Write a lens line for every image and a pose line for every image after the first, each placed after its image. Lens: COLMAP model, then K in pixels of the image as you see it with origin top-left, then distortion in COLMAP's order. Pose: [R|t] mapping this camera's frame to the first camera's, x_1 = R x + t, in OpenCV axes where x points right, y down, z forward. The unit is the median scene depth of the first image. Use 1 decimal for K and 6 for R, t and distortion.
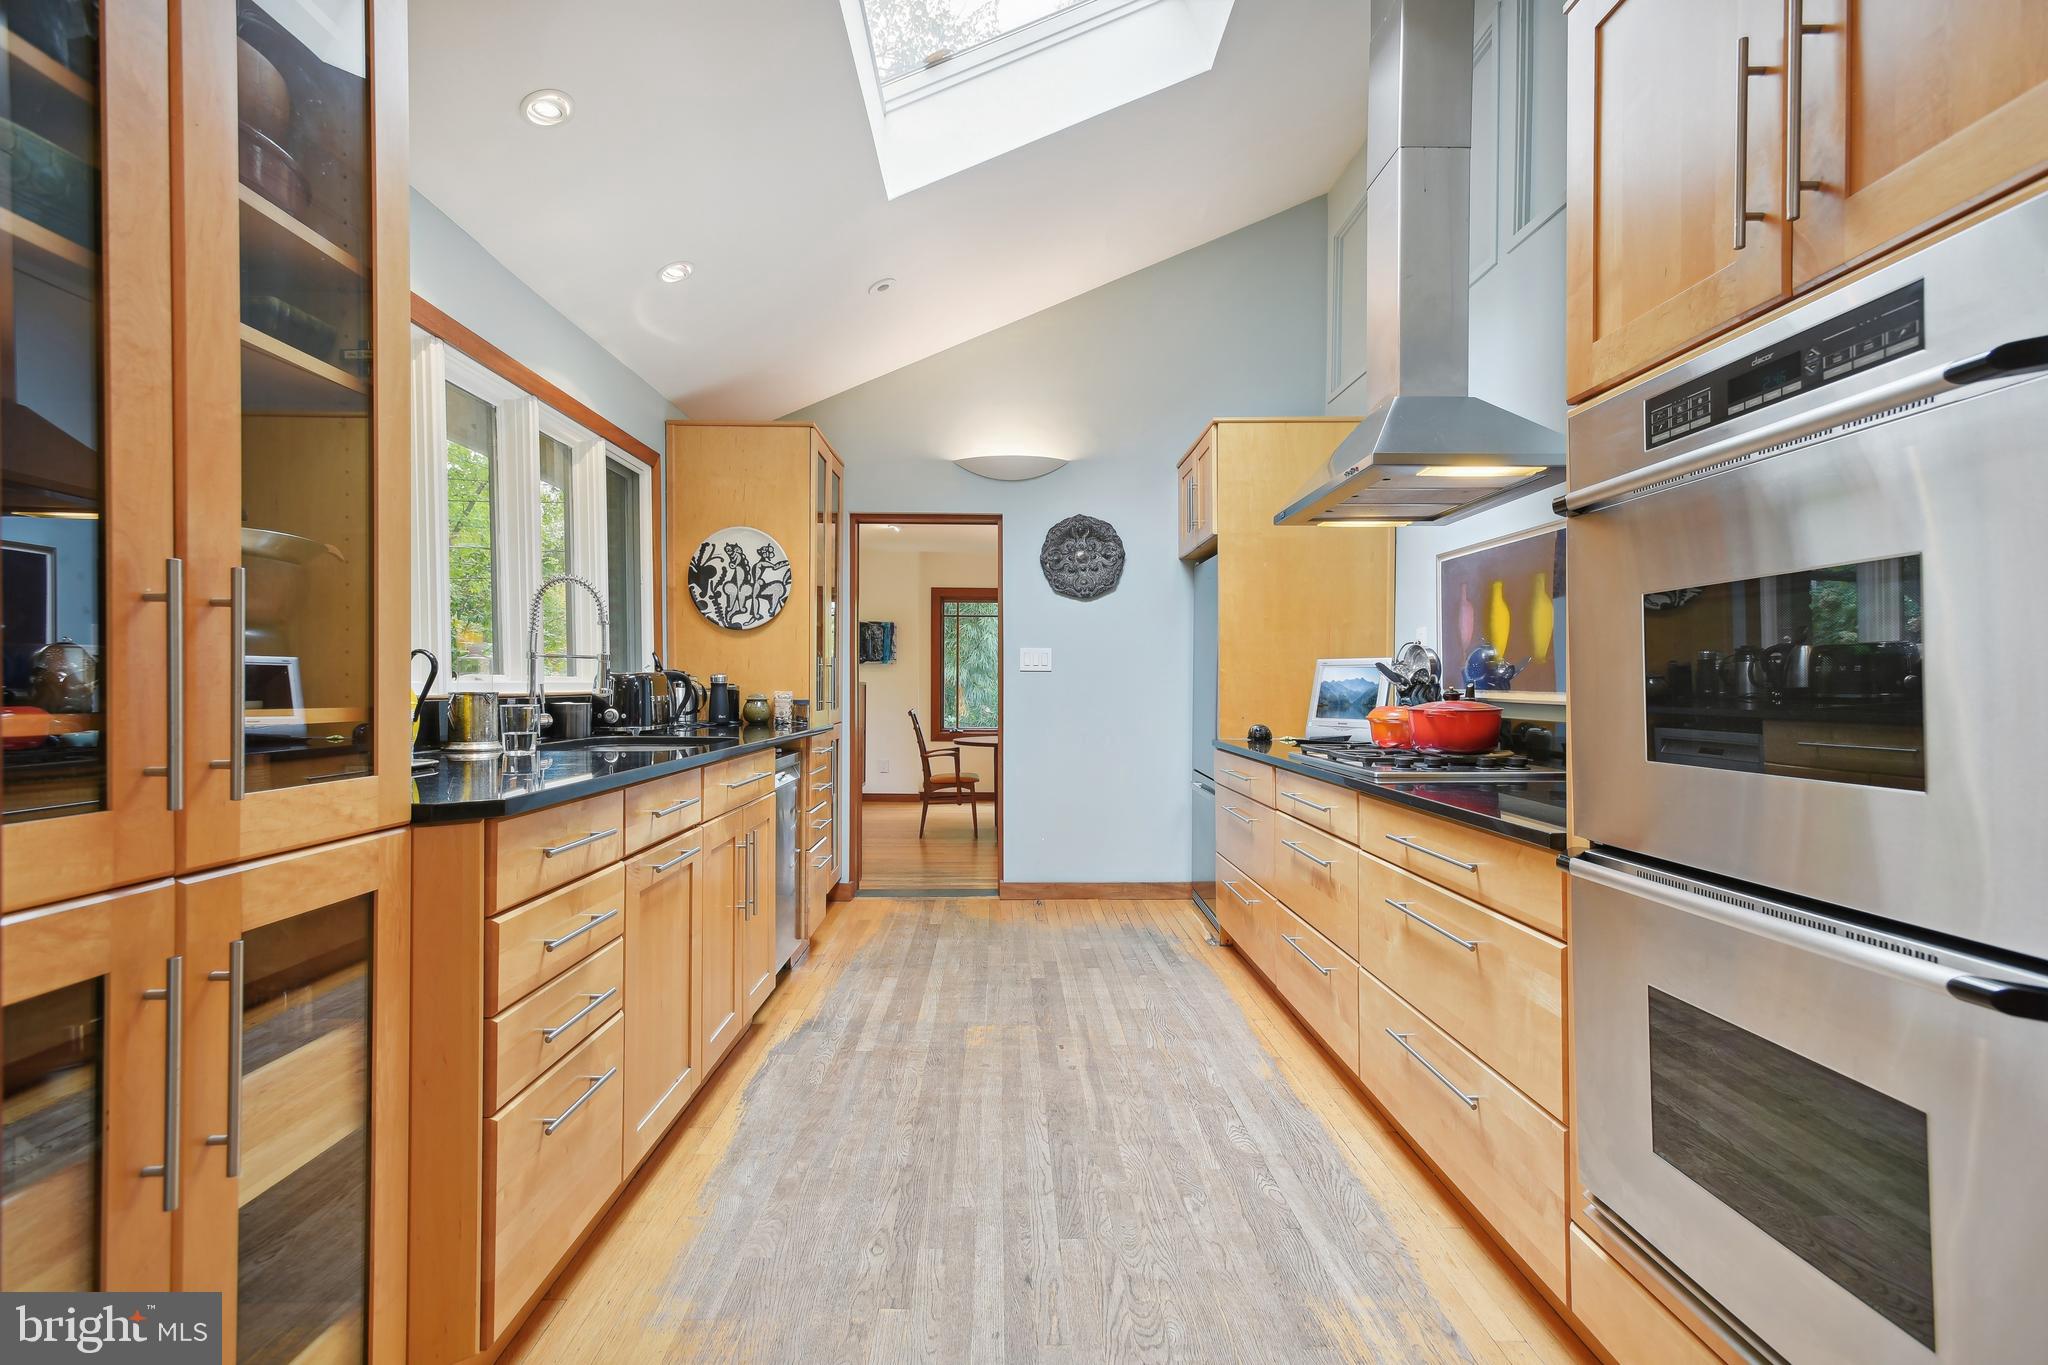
lens RADIAL K [[976.5, 0, 1017.6], [0, 976.5, 681.9], [0, 0, 1]] dist [0.009264, 0.000581]
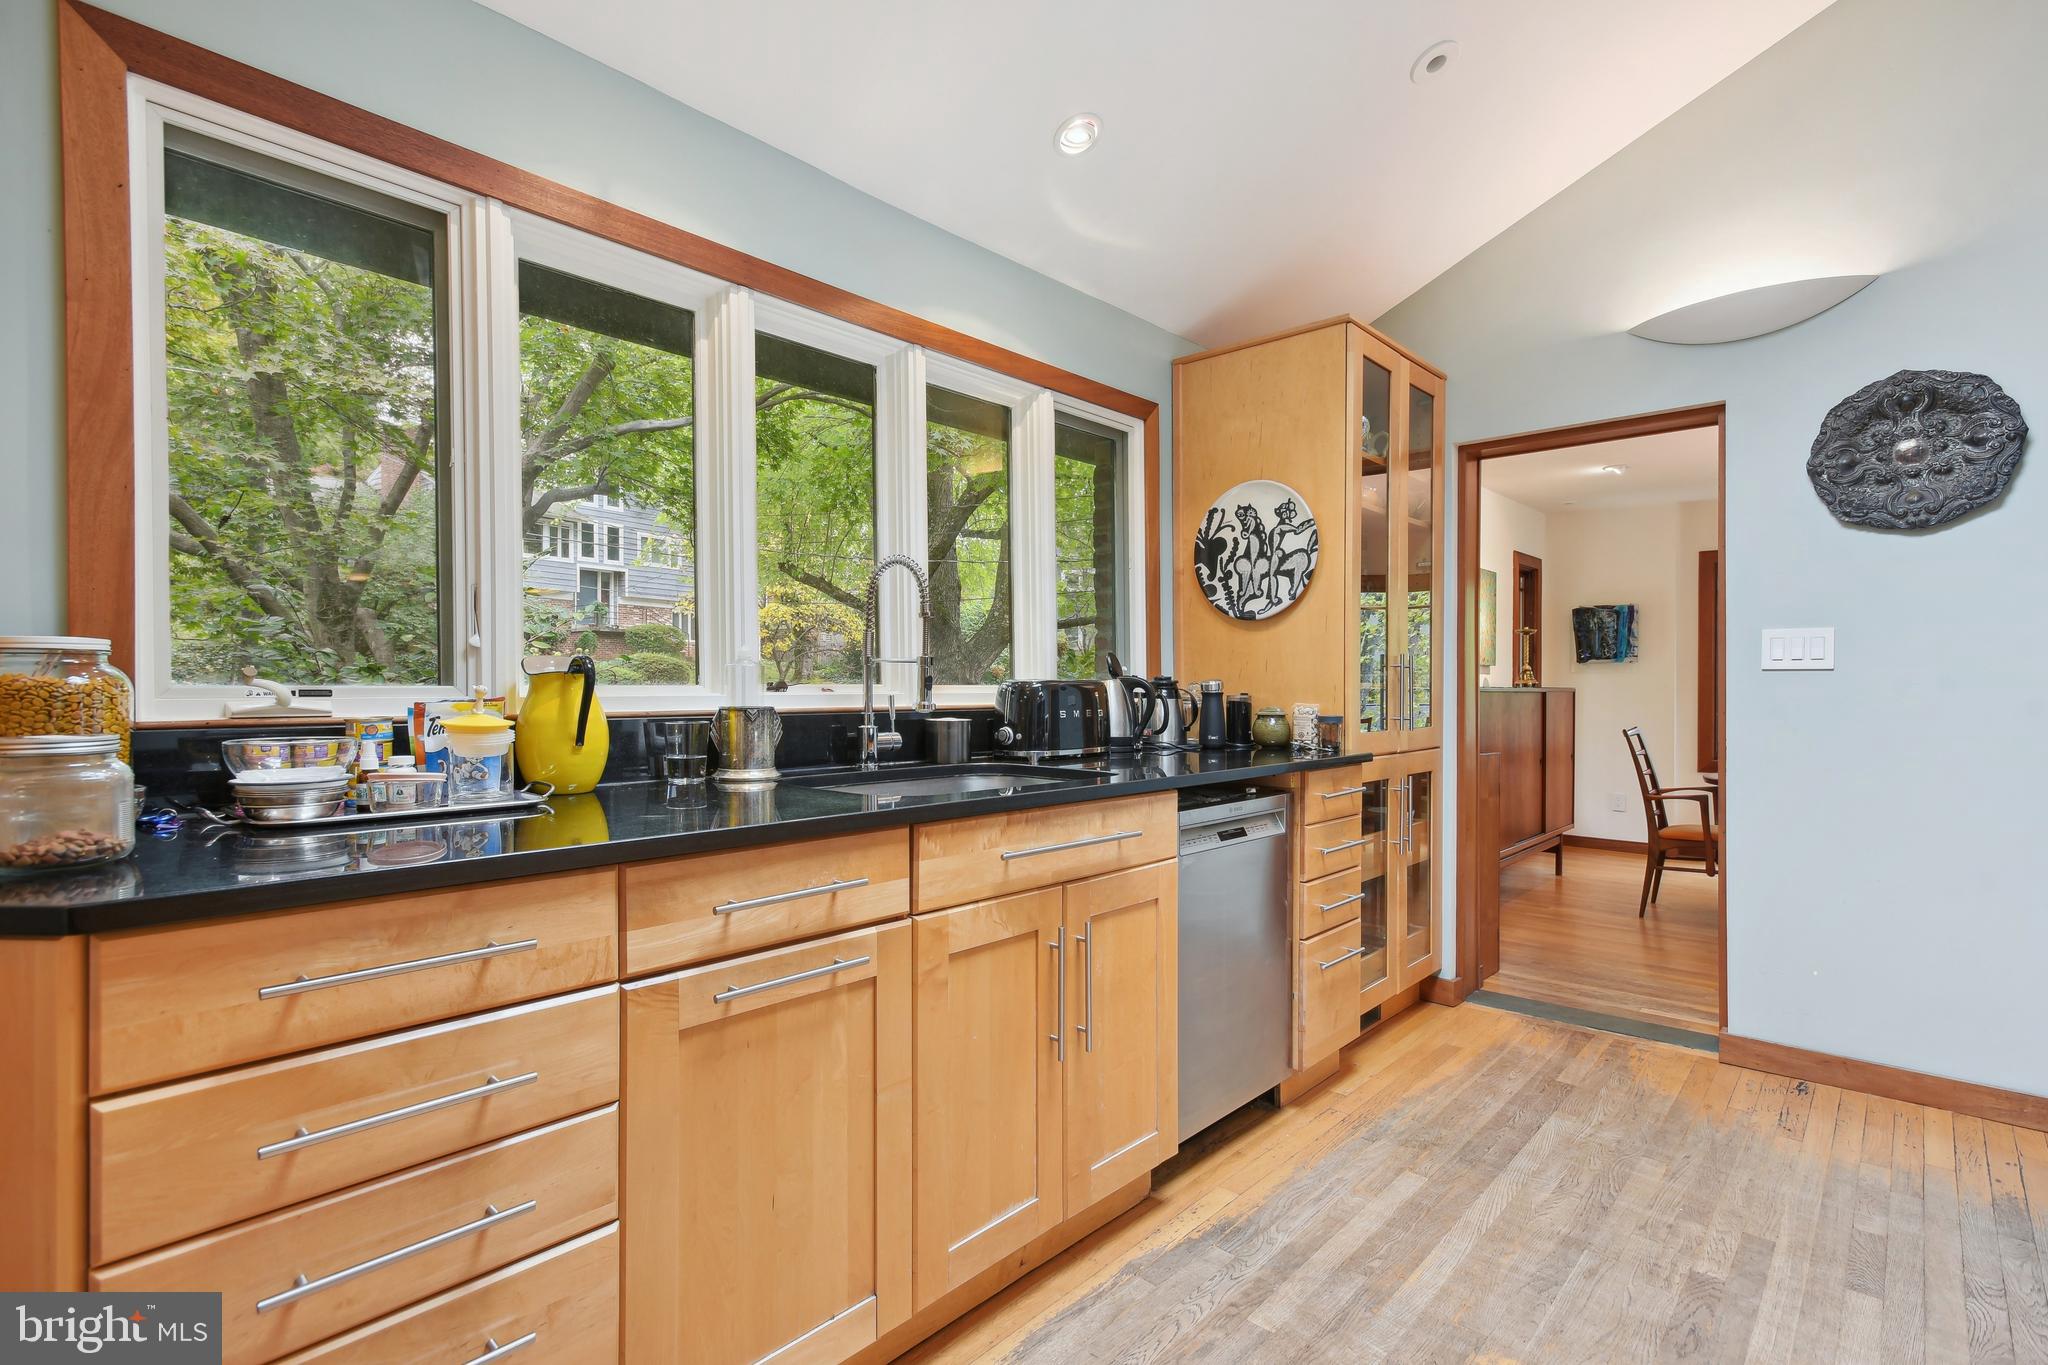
lens RADIAL K [[976.5, 0, 1035.8], [0, 976.5, 692.4], [0, 0, 1]] dist [0.009264, 0.000581]
pose [[0.725951, 0.001769, -0.687744, 0.116298], [0.003107, 0.999978, 0.005853, -0.003773], [0.687740, -0.006386, 0.725929, 0.383420]]
